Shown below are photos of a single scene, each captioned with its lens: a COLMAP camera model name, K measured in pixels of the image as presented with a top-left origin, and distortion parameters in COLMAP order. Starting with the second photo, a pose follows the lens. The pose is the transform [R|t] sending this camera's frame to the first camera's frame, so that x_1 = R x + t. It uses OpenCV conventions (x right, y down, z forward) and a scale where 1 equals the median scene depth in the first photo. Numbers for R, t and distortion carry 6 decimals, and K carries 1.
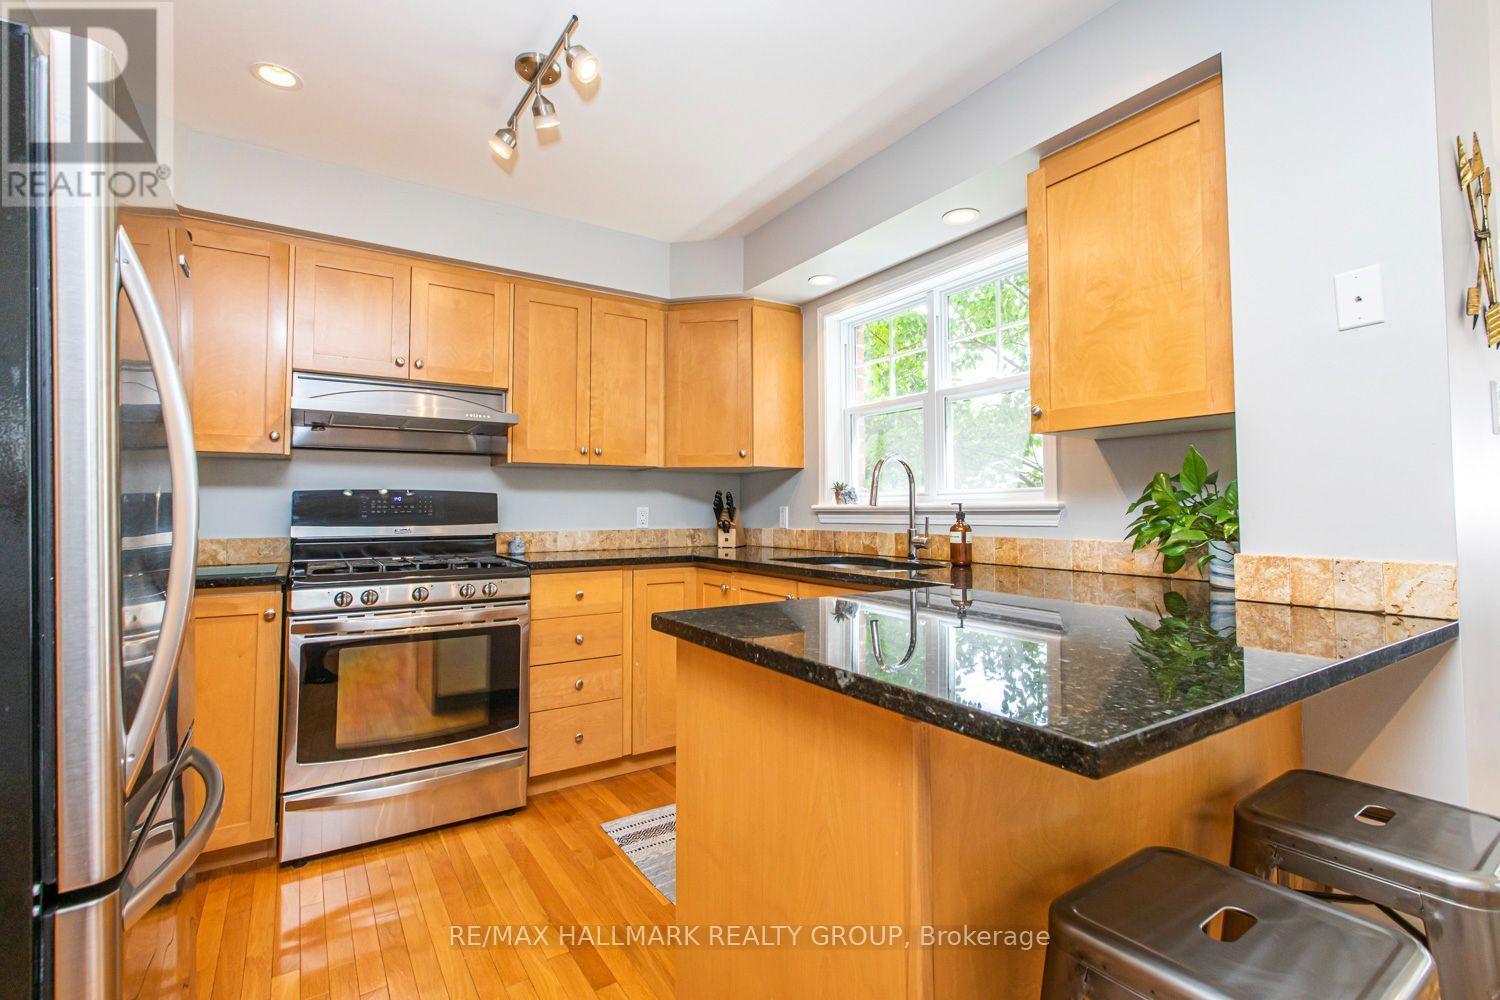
lens RADIAL K [[674.9, 0, 745.4], [0, 674.9, 491.8], [0, 0, 1]] dist [0.003108, 0.000173]
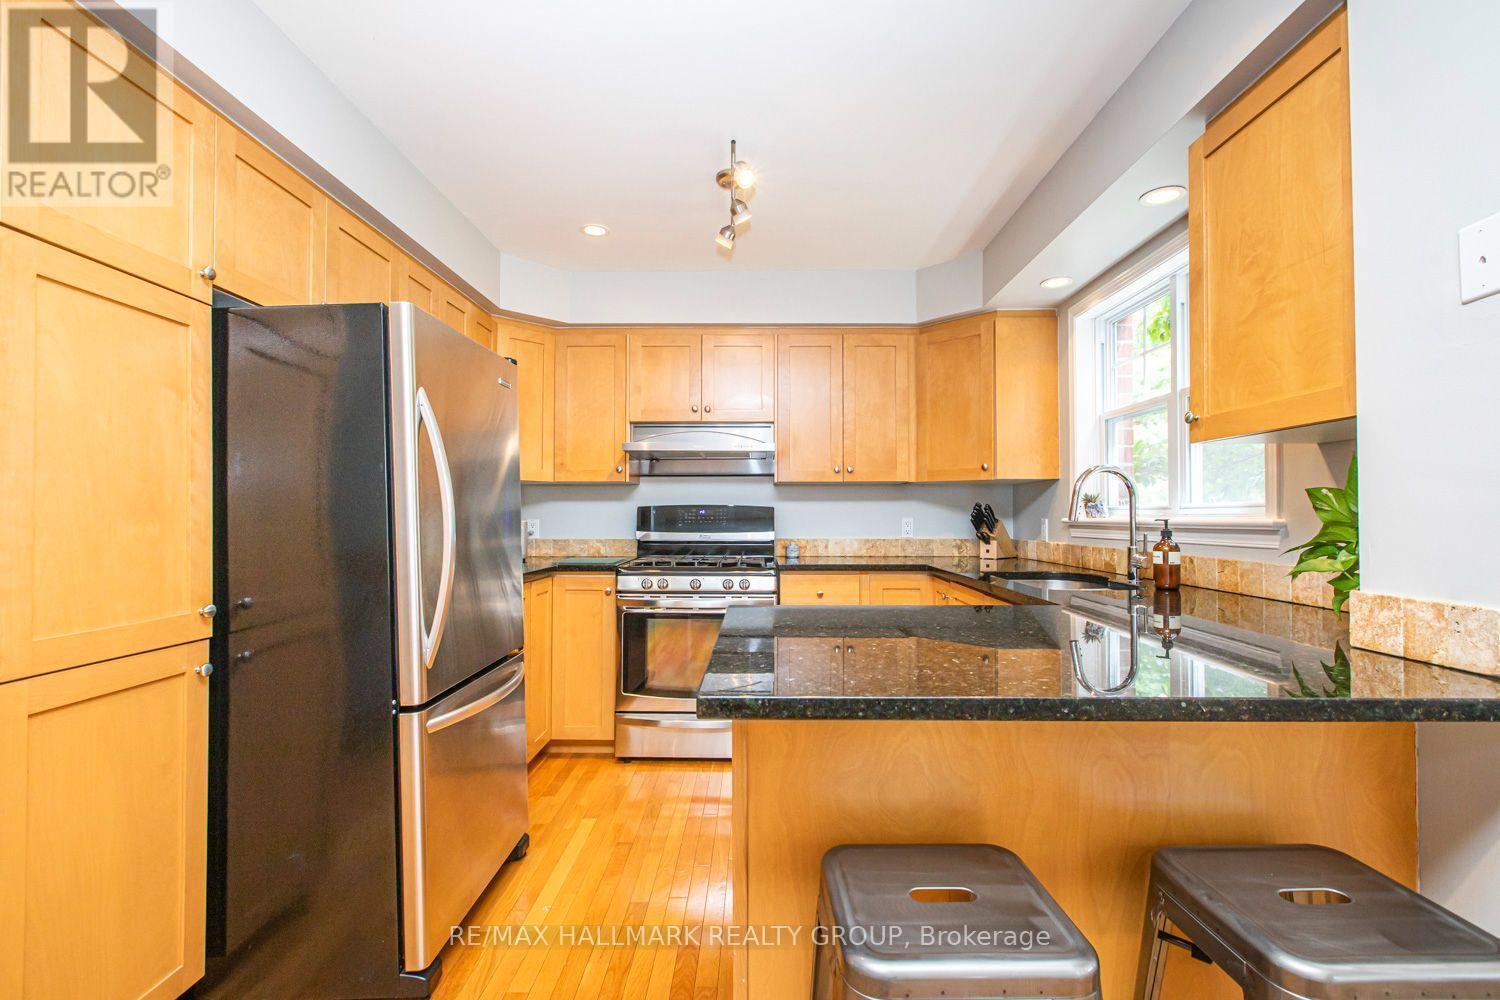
lens RADIAL K [[663.2, 0, 745.6], [0, 663.2, 517.6], [0, 0, 1]] dist [-0.000961, -0.000621]
pose [[0.830411, 0.005188, -0.557127, 0.290930], [0.011840, 0.999566, 0.026956, -0.013100], [0.557025, -0.028981, 0.829990, -0.031904]]
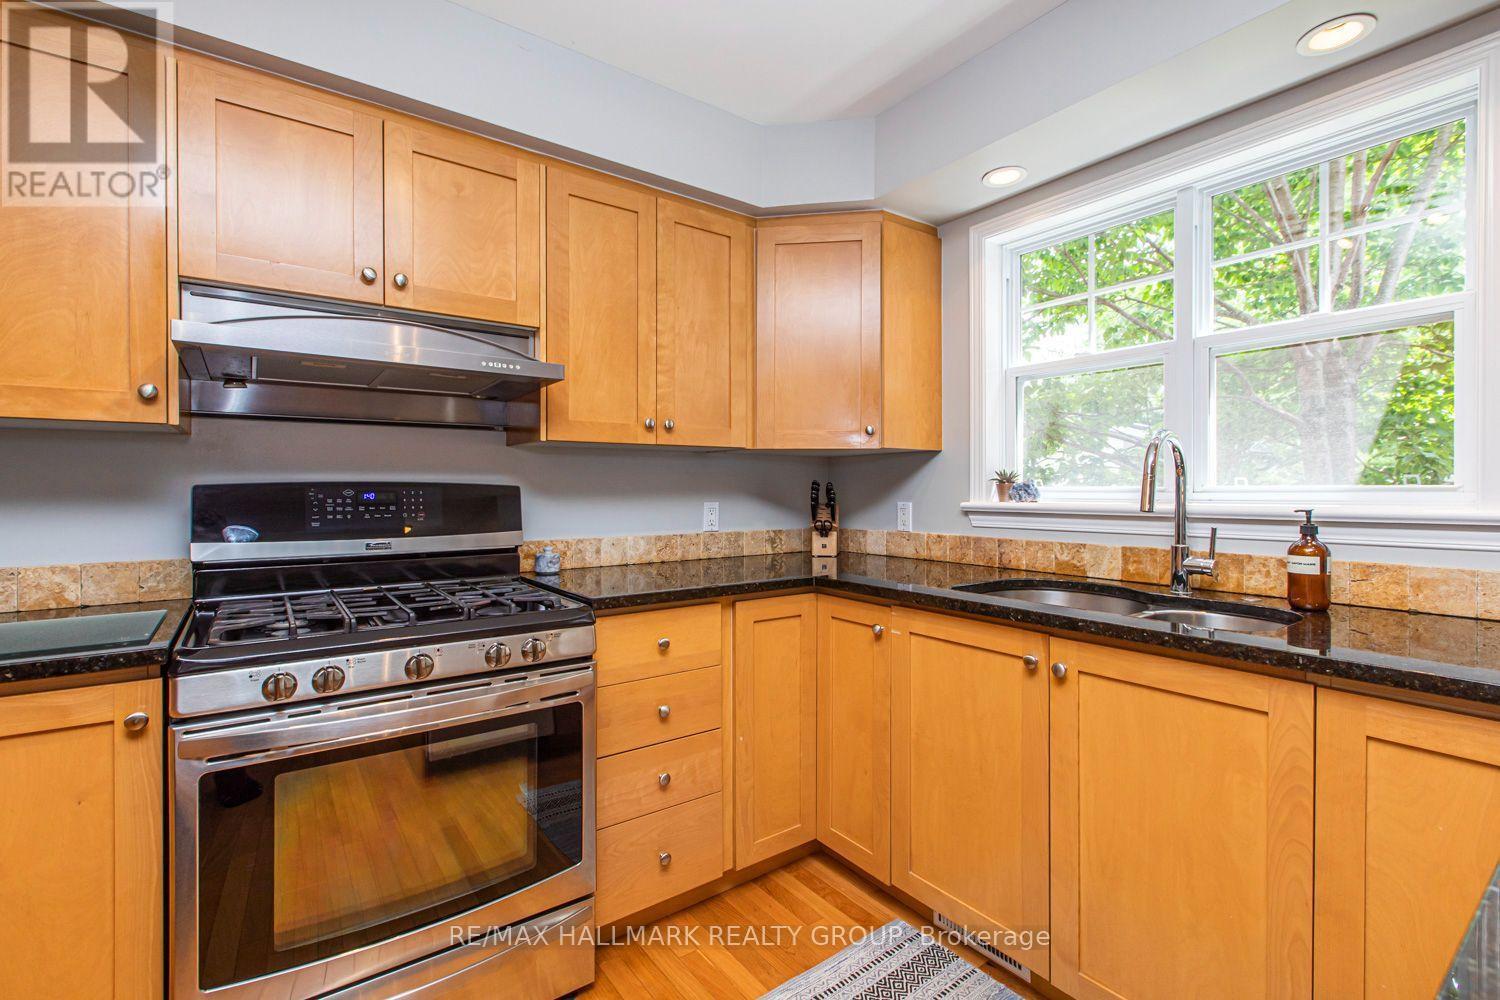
lens RADIAL K [[663.9, 0, 759.1], [0, 663.9, 503.2], [0, 0, 1]] dist [0.001182, -0.000242]
pose [[0.997473, -0.001442, 0.071037, -0.197342], [-0.001952, 0.998861, 0.047676, -0.014636], [-0.071025, -0.047695, 0.996334, 0.357239]]
